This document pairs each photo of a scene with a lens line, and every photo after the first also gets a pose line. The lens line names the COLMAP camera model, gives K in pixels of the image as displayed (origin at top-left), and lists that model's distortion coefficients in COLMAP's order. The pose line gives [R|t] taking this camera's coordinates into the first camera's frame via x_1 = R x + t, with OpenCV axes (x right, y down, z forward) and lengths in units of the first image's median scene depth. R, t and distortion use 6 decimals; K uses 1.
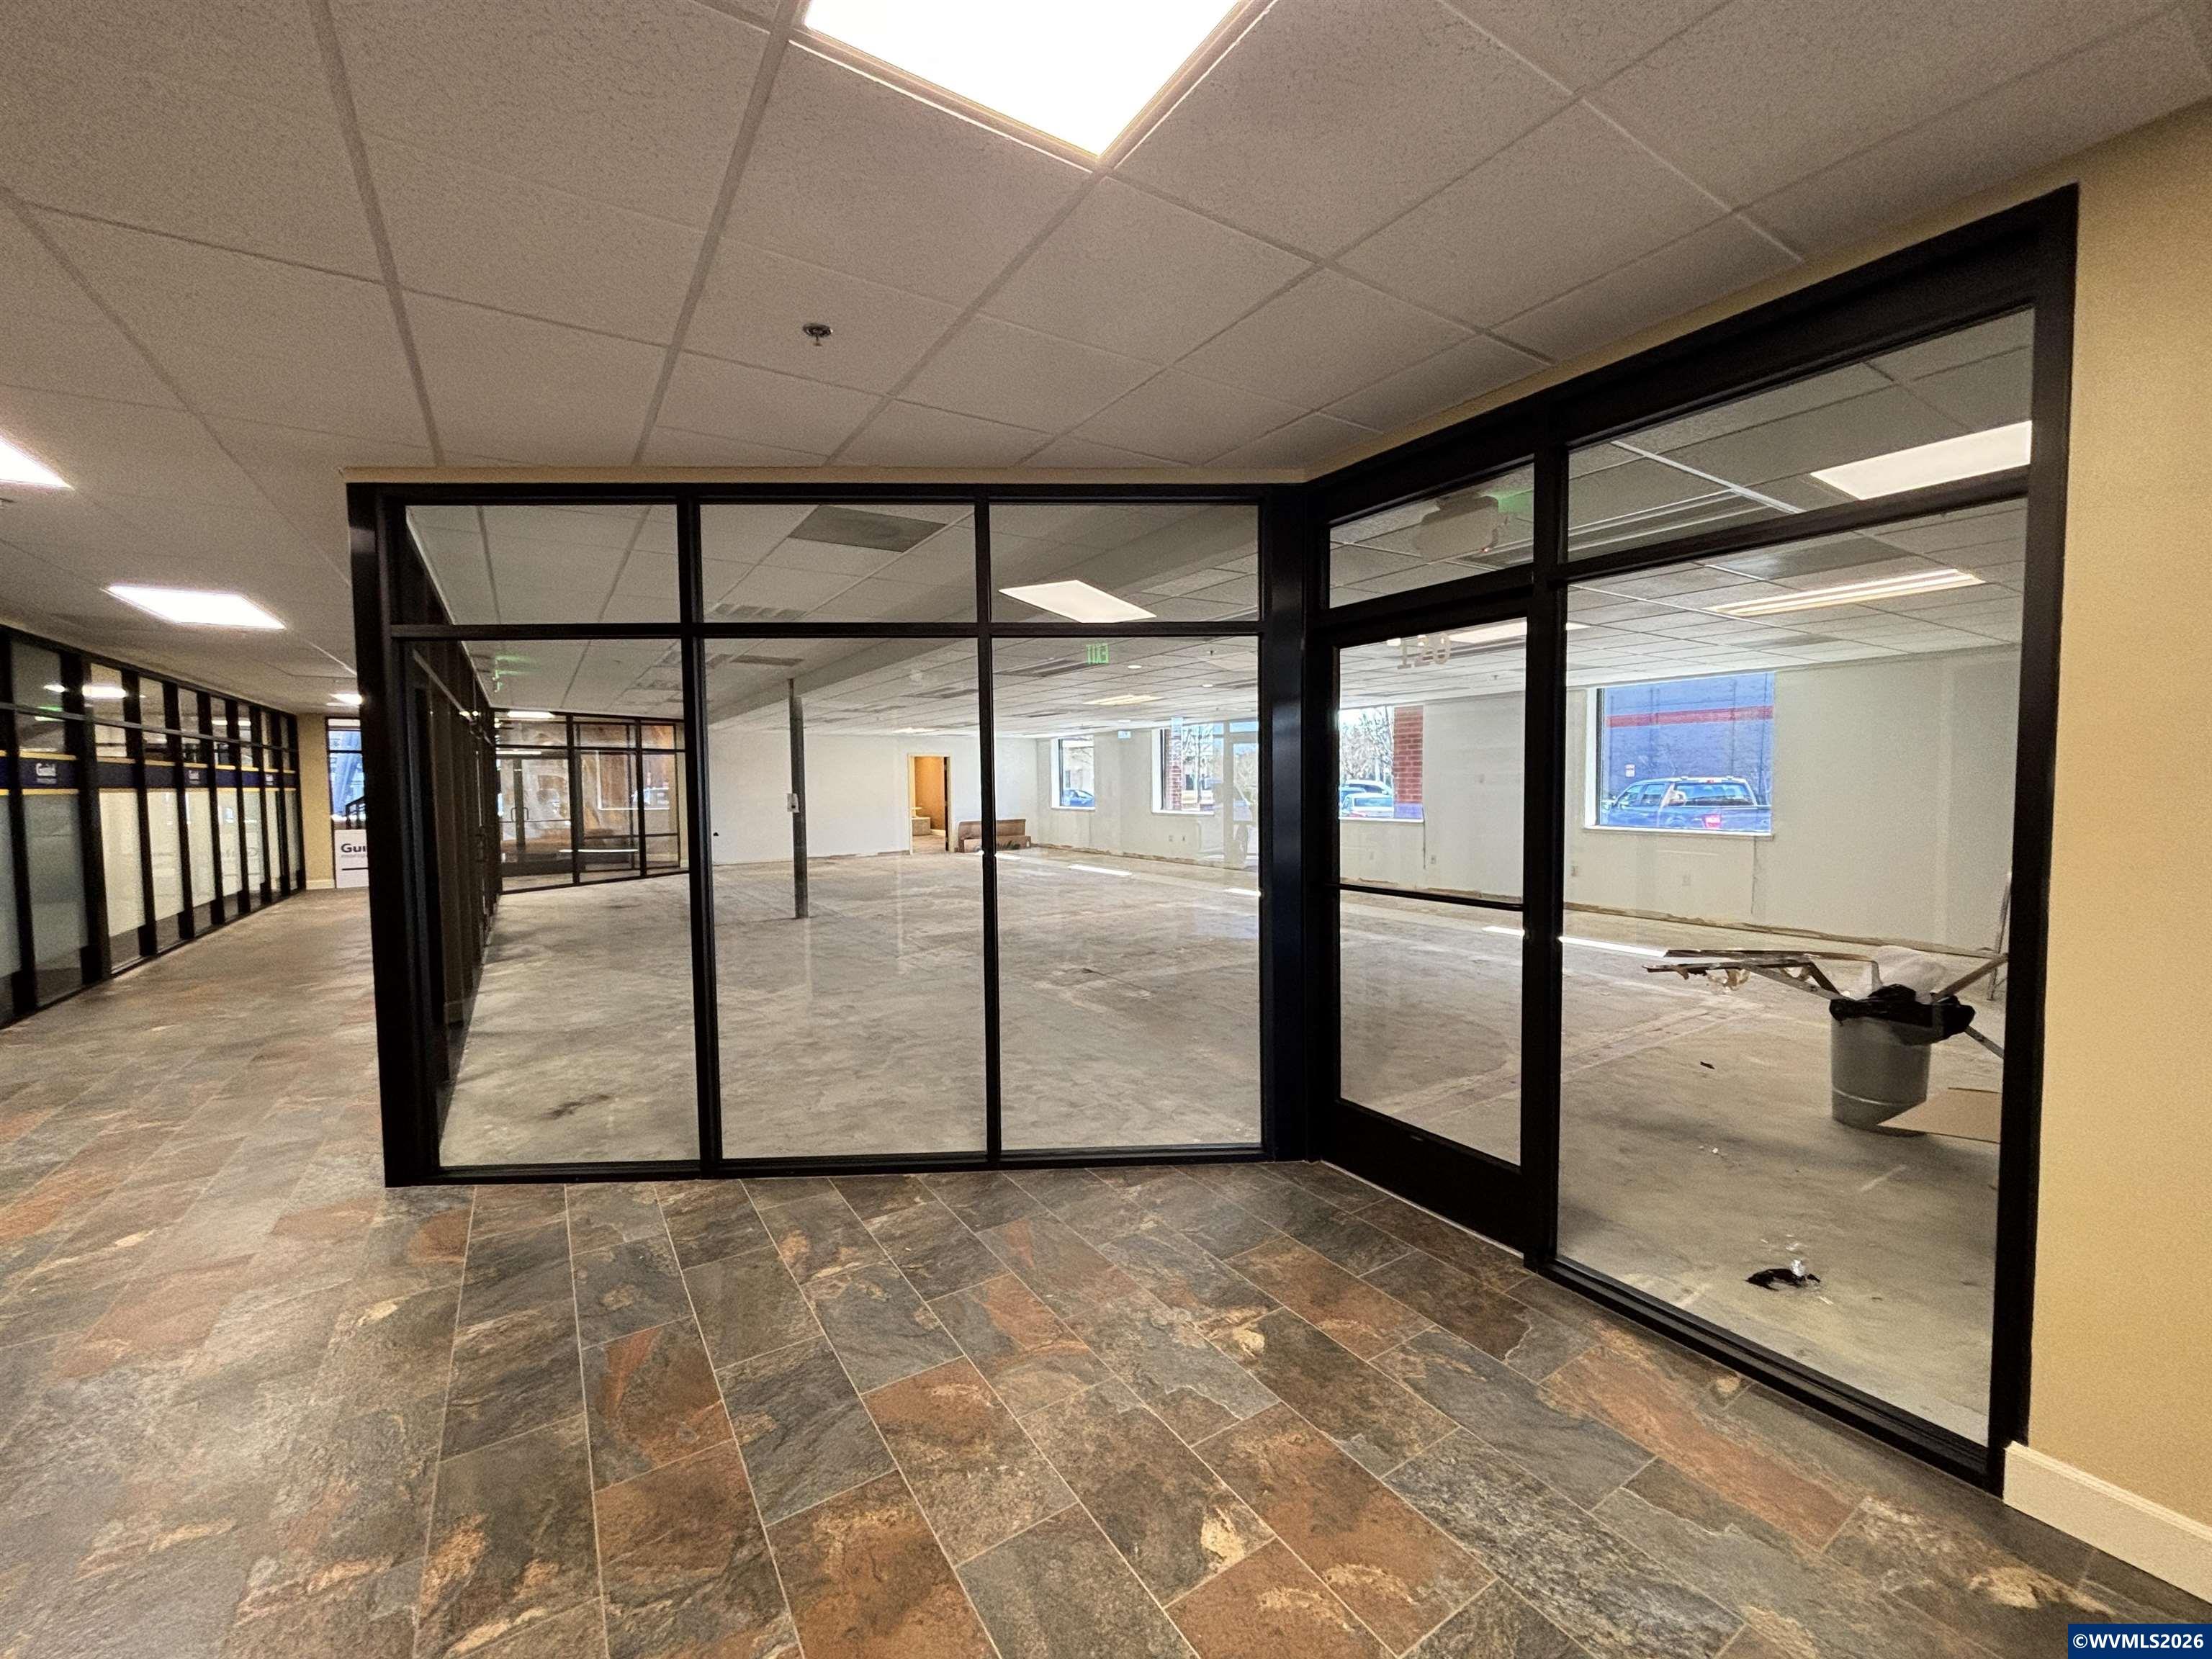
lens RADIAL K [[891.3, 0, 1098.8], [0, 891.3, 827.1], [0, 0, 1]] dist [-0.002538, -0.000326]
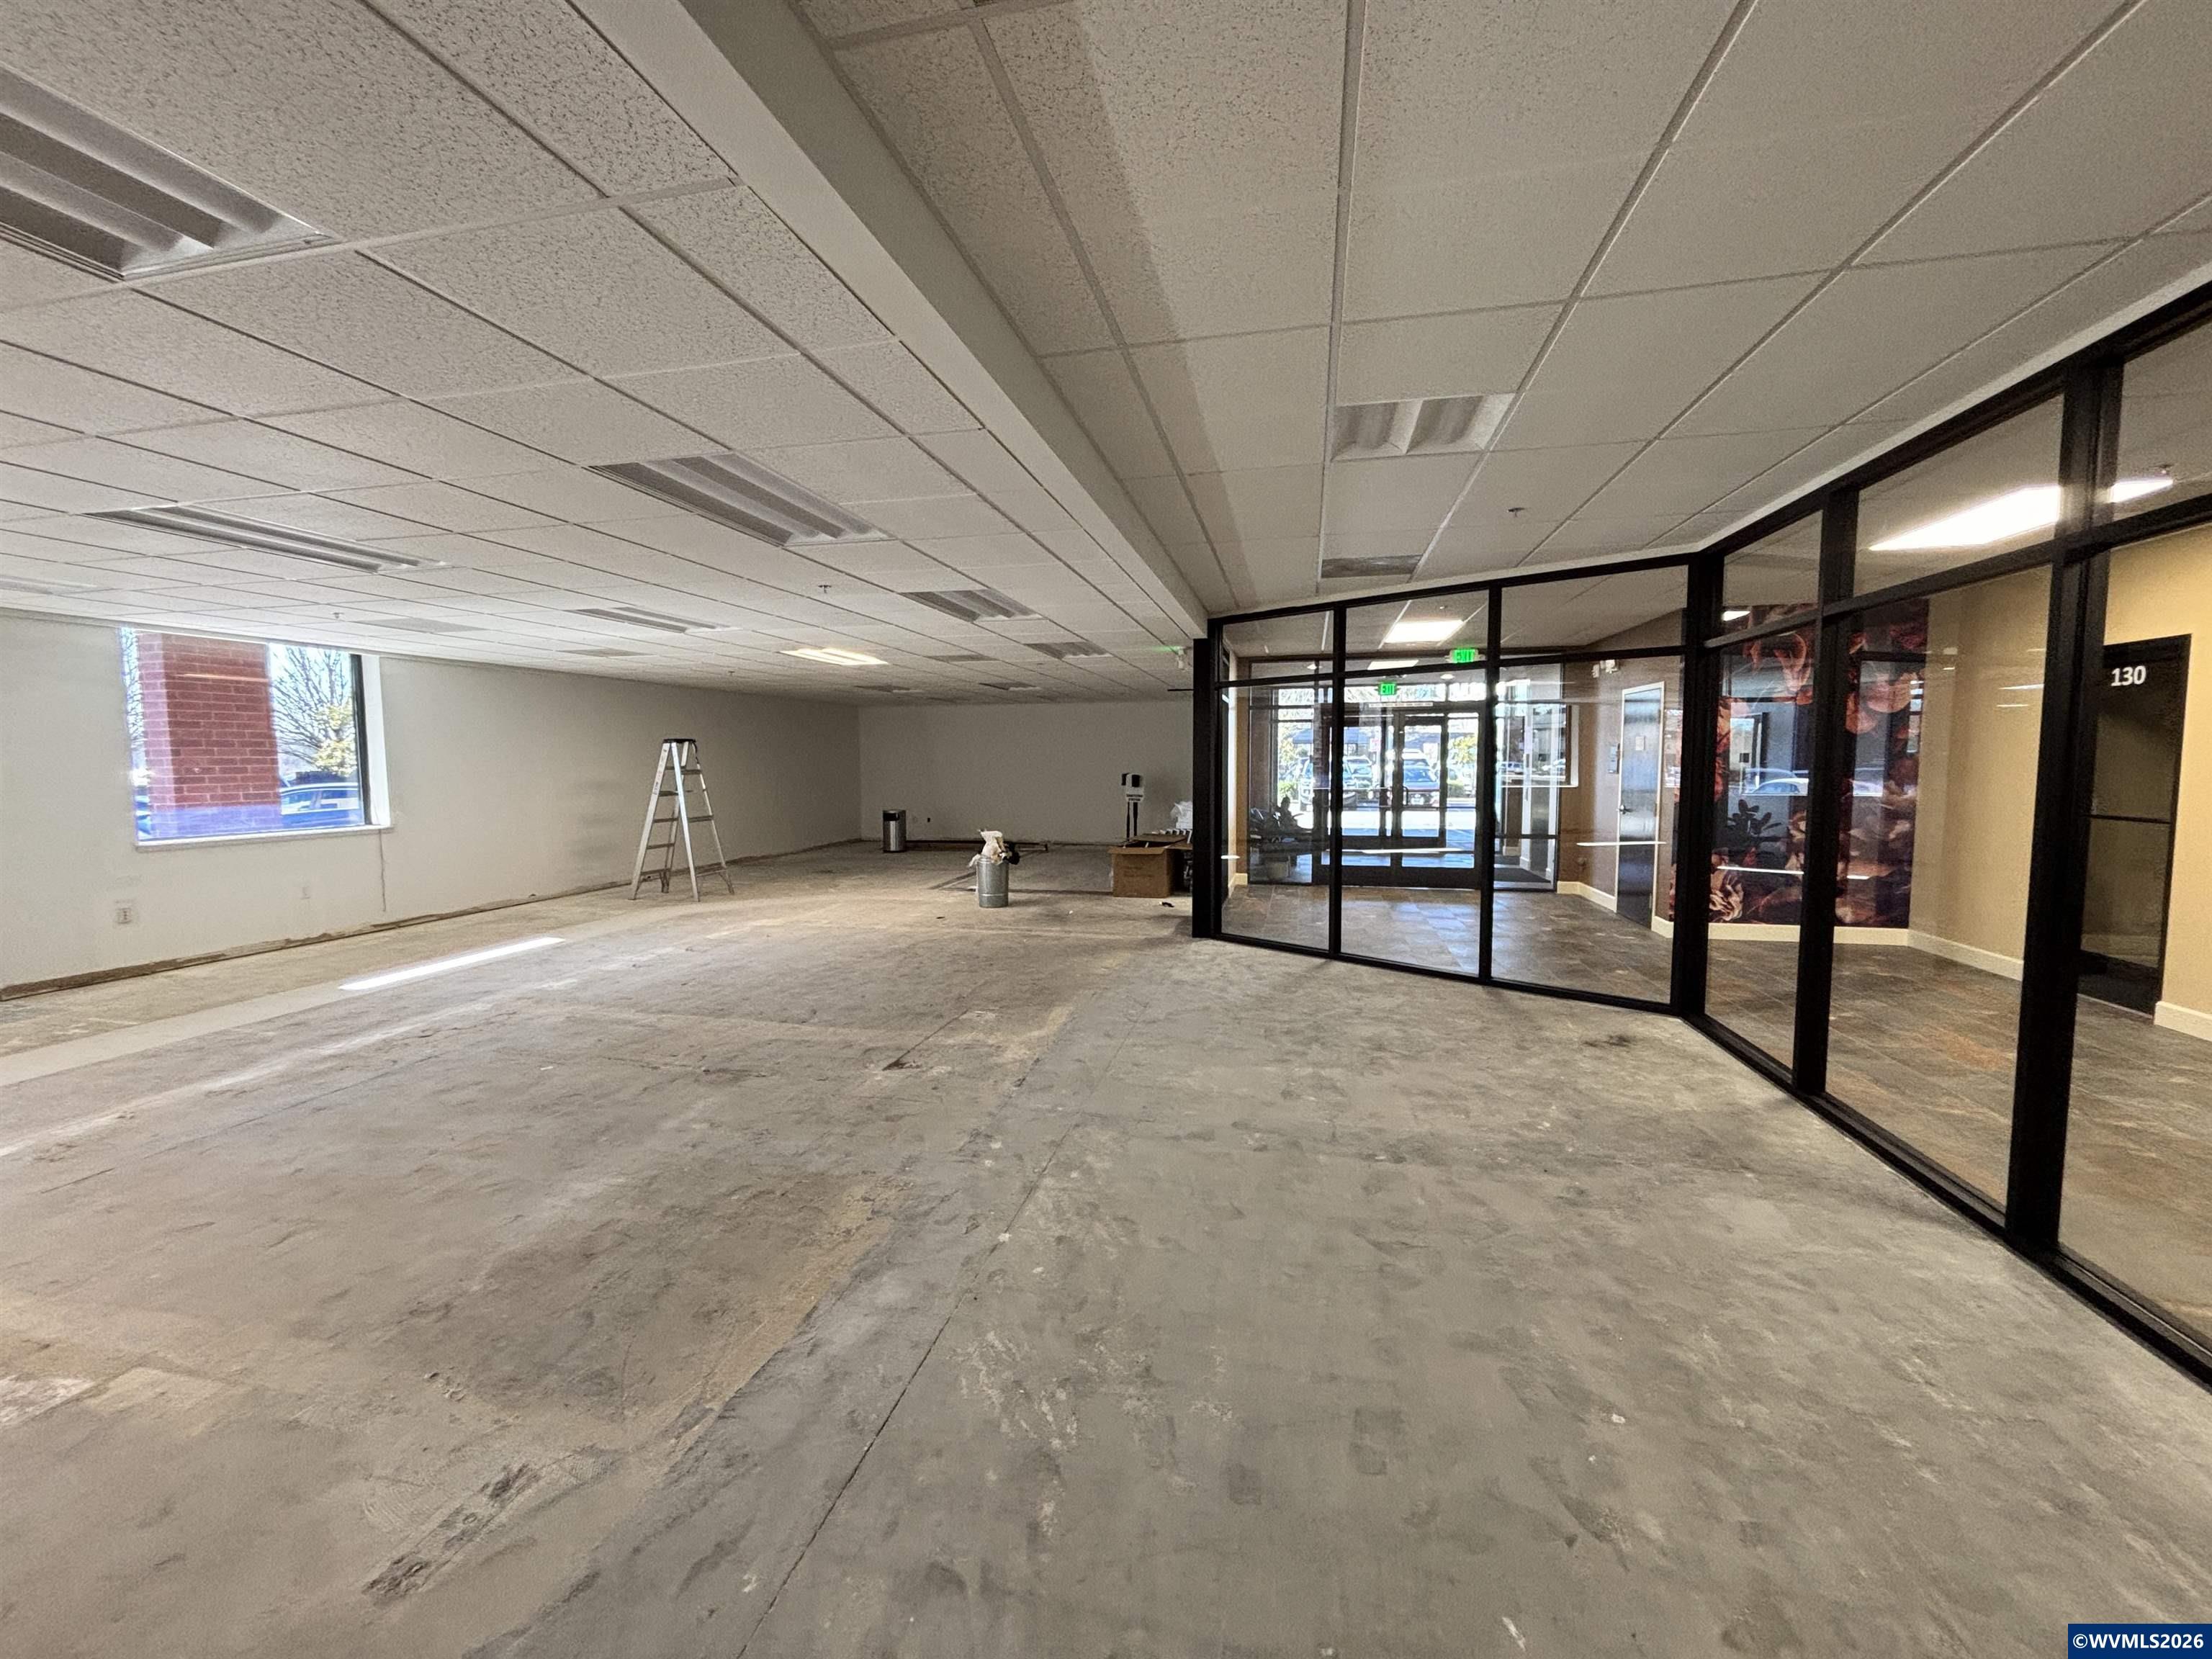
lens RADIAL K [[891.3, 0, 1098.7], [0, 891.3, 824.5], [0, 0, 1]] dist [-0.002538, -0.000326]
pose [[-0.696085, -0.036749, 0.717018, -0.773333], [0.052311, 0.993439, 0.101700, -0.084999], [-0.716051, 0.108300, -0.689596, 1.827304]]
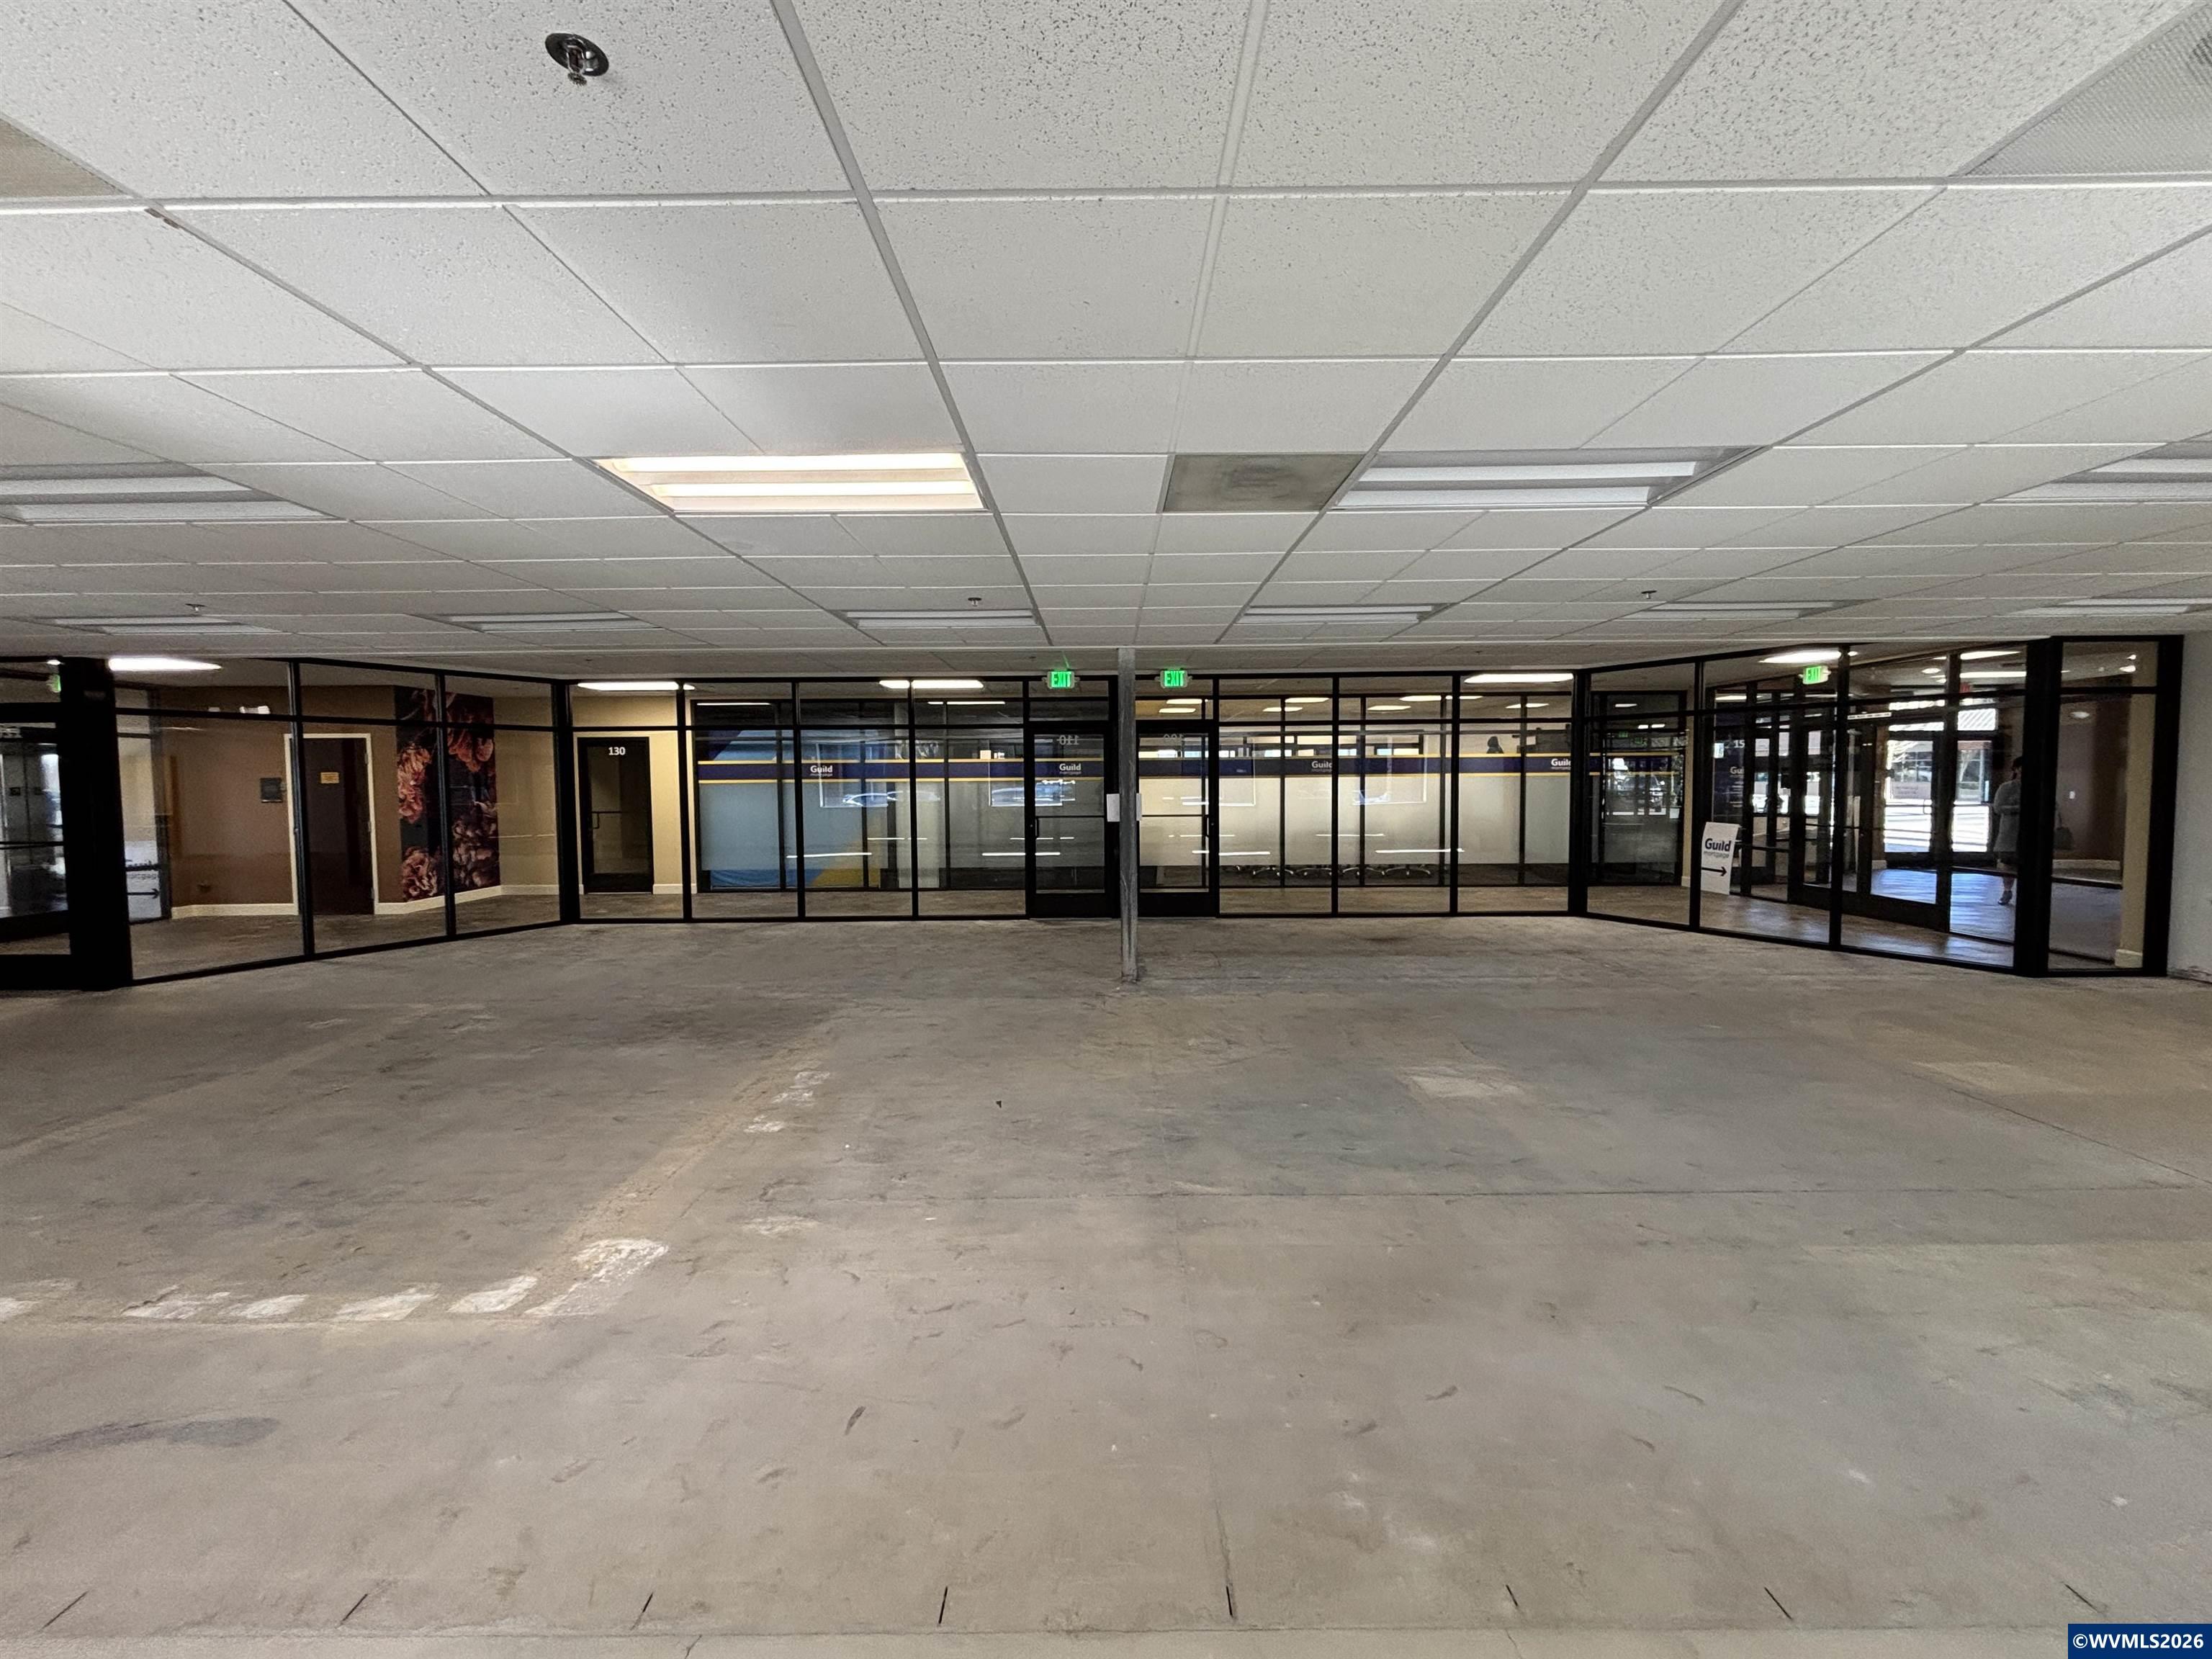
lens RADIAL K [[891.3, 0, 1101.7], [0, 891.3, 824.3], [0, 0, 1]] dist [-0.002538, -0.000326]
pose [[-0.547174, 0.059240, -0.834920, 0.441318], [-0.029220, 0.995532, 0.089786, -0.146138], [0.836509, 0.073525, -0.542998, 2.649354]]
